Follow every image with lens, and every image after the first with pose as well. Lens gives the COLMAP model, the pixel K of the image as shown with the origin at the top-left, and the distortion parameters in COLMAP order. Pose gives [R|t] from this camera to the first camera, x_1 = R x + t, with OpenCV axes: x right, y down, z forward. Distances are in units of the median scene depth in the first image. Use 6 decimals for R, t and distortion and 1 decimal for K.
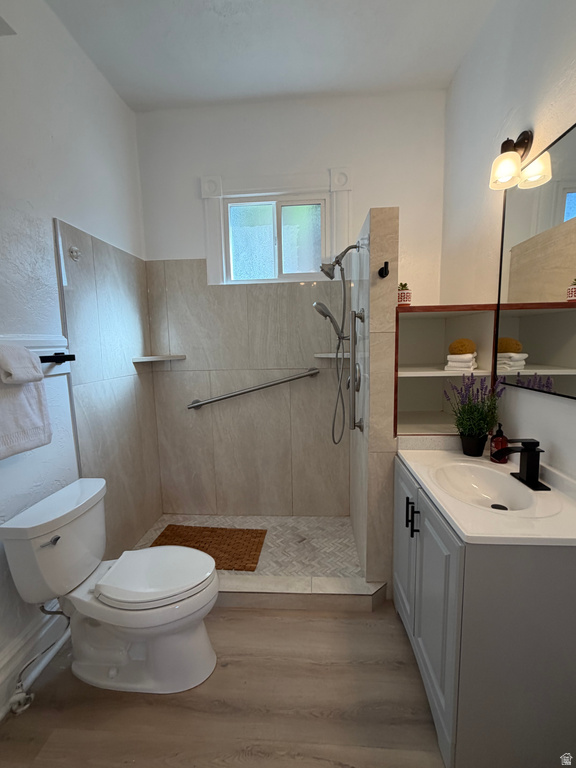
lens RADIAL K [[341.0, 0, 293.4], [0, 341.0, 386.2], [0, 0, 1]] dist [0.000825, 0.000219]
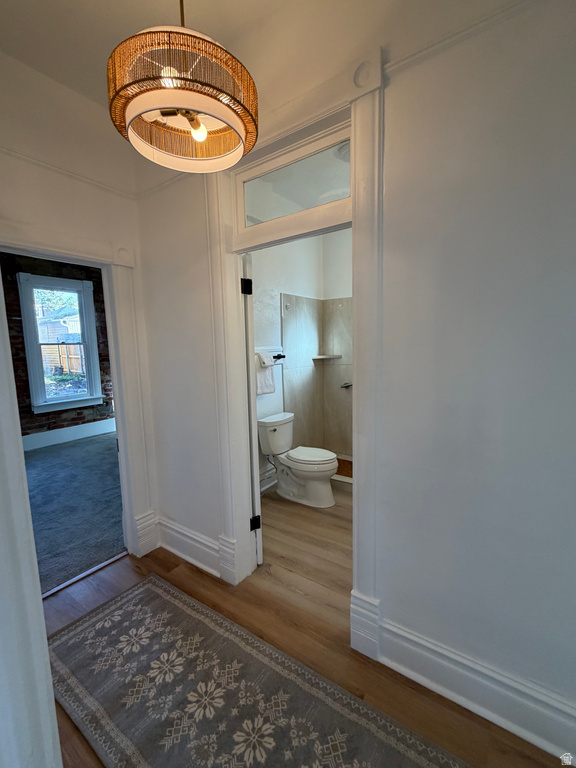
lens RADIAL K [[341.0, 0, 287.4], [0, 341.0, 385.3], [0, 0, 1]] dist [0.000825, 0.000219]
pose [[0.847854, 0.060313, -0.526789, 0.507929], [-0.056339, 0.998133, 0.023601, 0.045549], [0.527229, 0.009668, 0.849668, -0.806763]]
